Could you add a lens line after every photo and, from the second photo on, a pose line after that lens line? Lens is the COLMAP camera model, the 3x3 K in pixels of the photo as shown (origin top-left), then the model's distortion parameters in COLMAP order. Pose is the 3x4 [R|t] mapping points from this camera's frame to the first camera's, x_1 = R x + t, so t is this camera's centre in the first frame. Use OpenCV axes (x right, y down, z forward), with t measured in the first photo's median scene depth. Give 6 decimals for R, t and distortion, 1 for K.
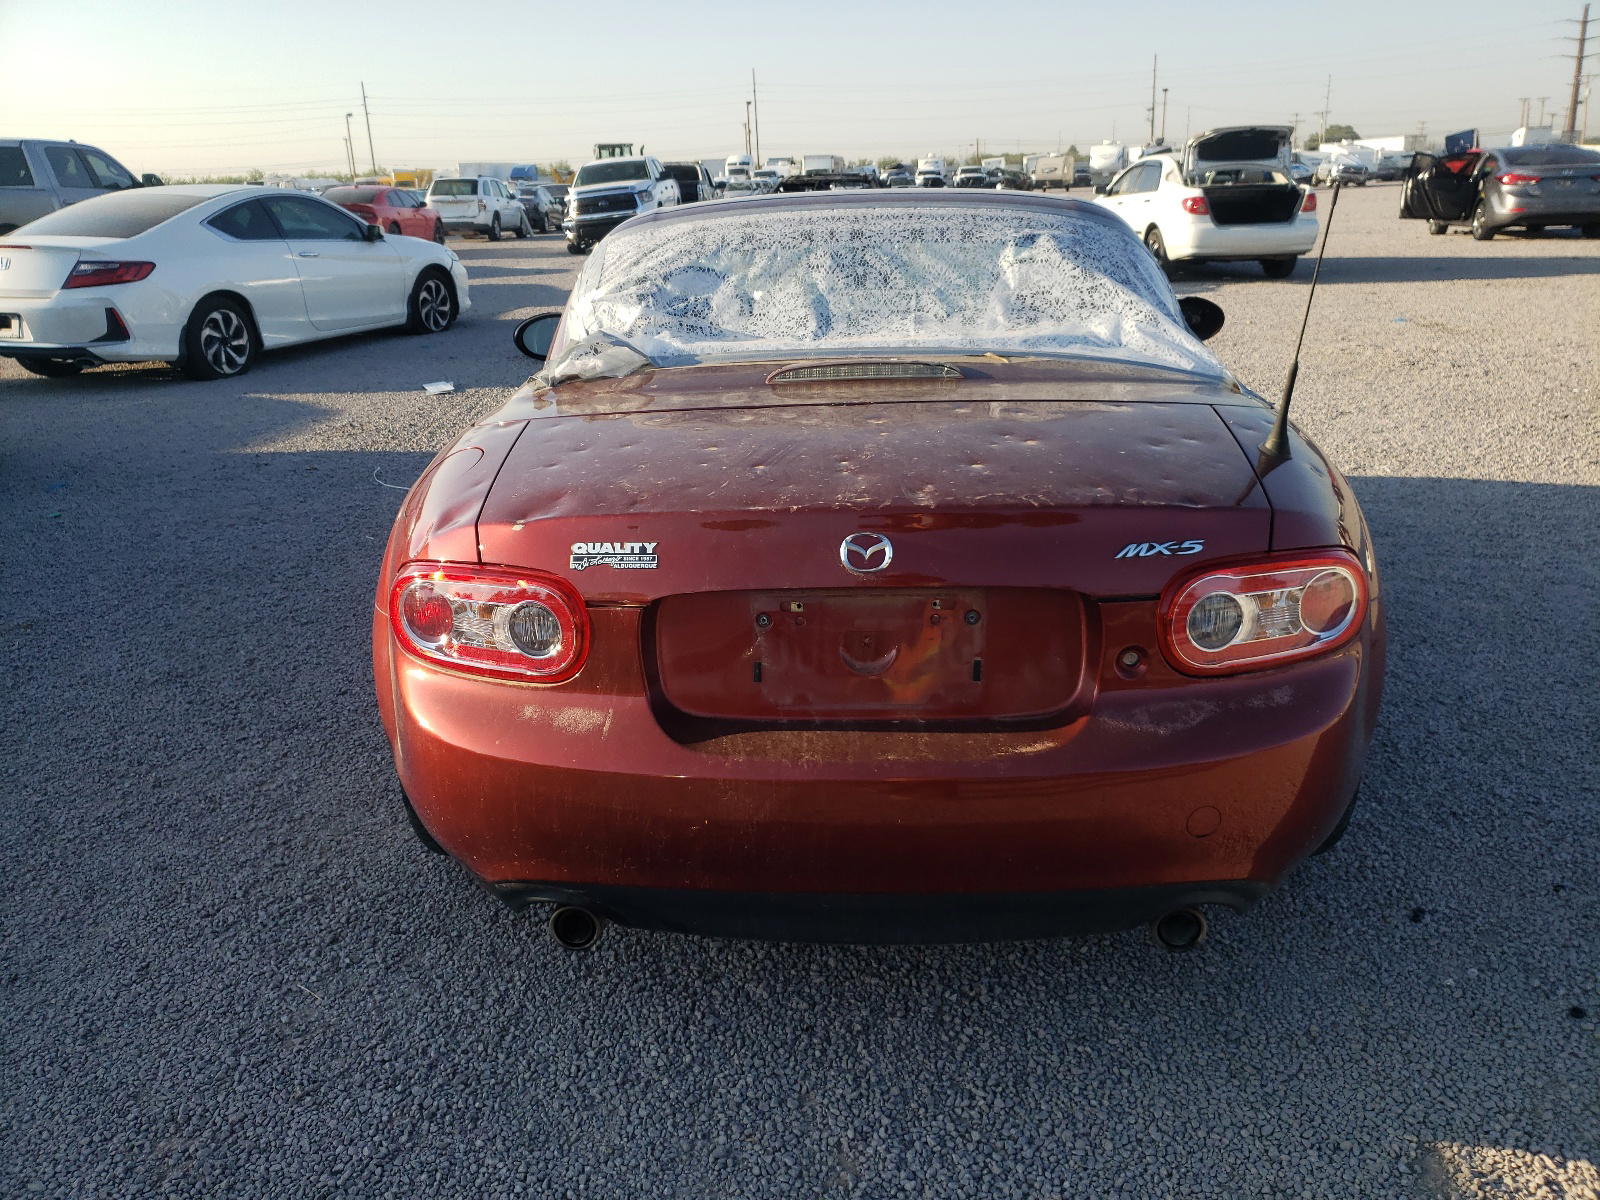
lens RADIAL K [[1219.4, 0, 800.0], [0, 1219.4, 600.0], [0, 0, 1]] dist [-0.002981, 0.010316]
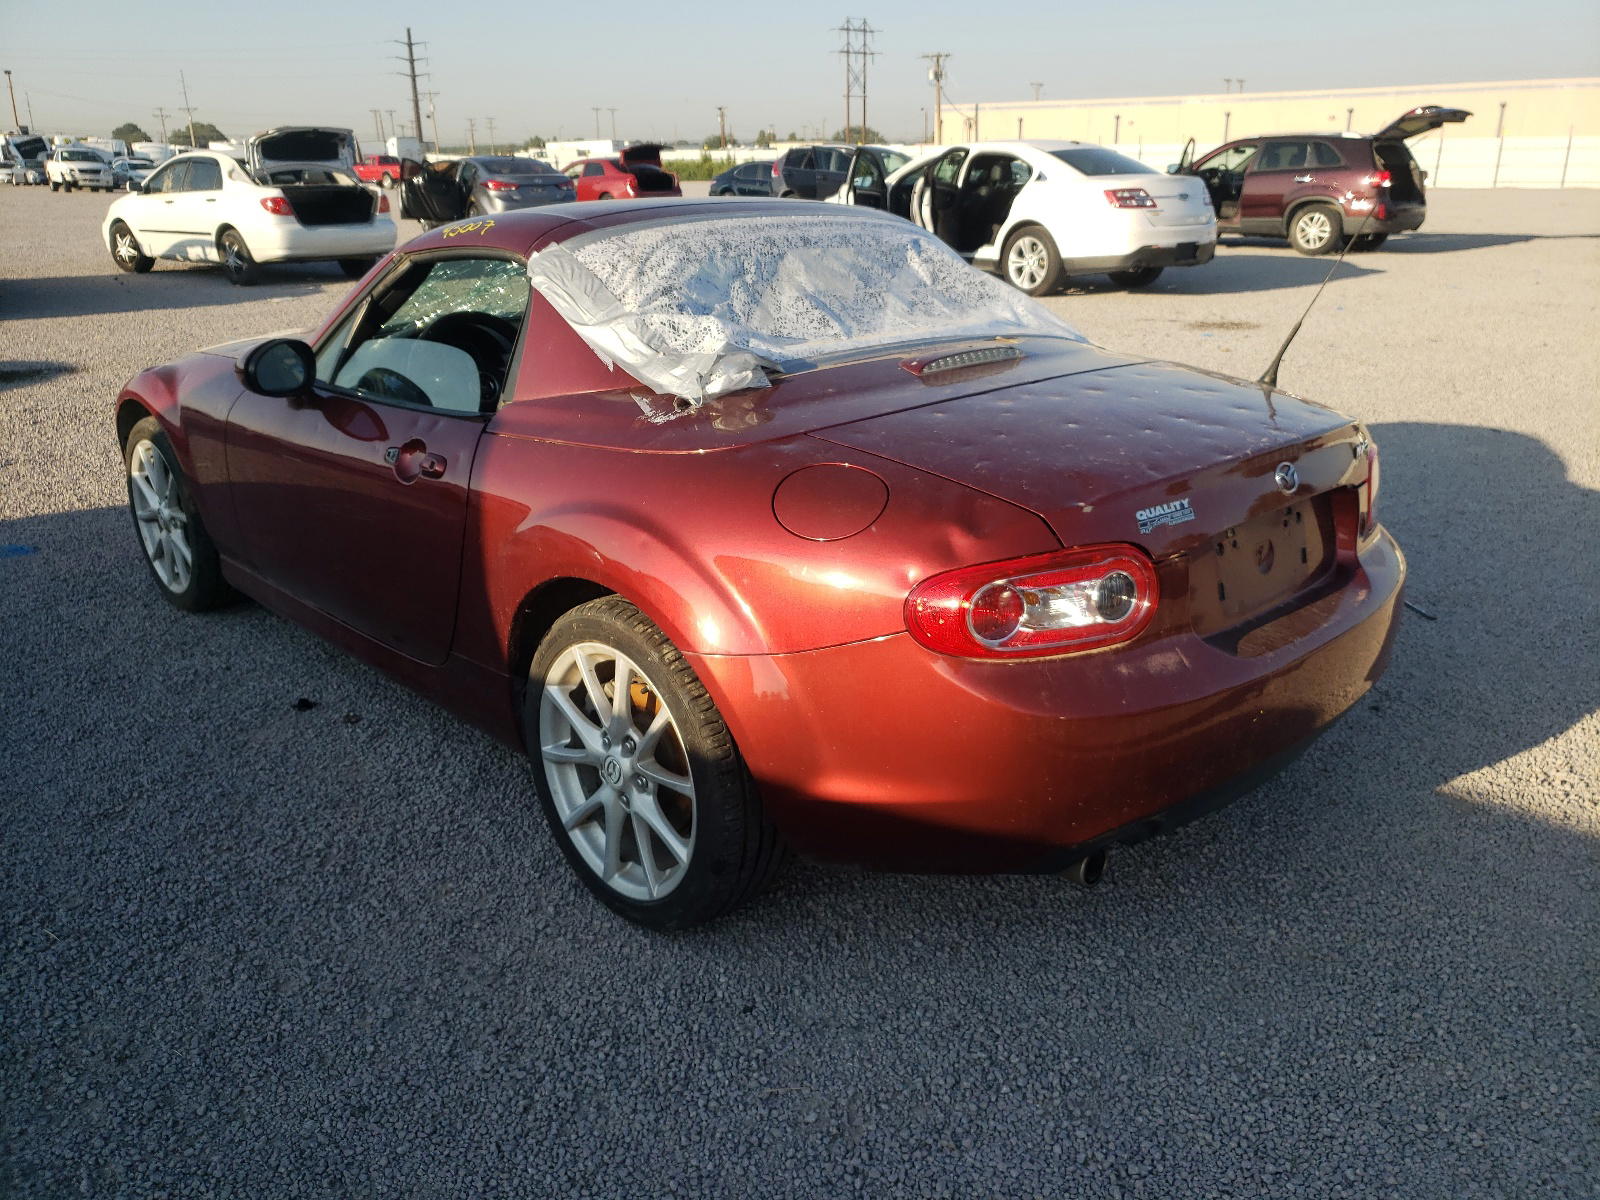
lens RADIAL K [[1219.4, 0, 800.0], [0, 1219.4, 600.0], [0, 0, 1]] dist [-0.002981, 0.010316]
pose [[0.673180, -0.218308, 0.706520, -0.130438], [0.217937, 0.971565, 0.092552, -0.015057], [-0.706634, 0.091673, 0.701615, 0.045229]]
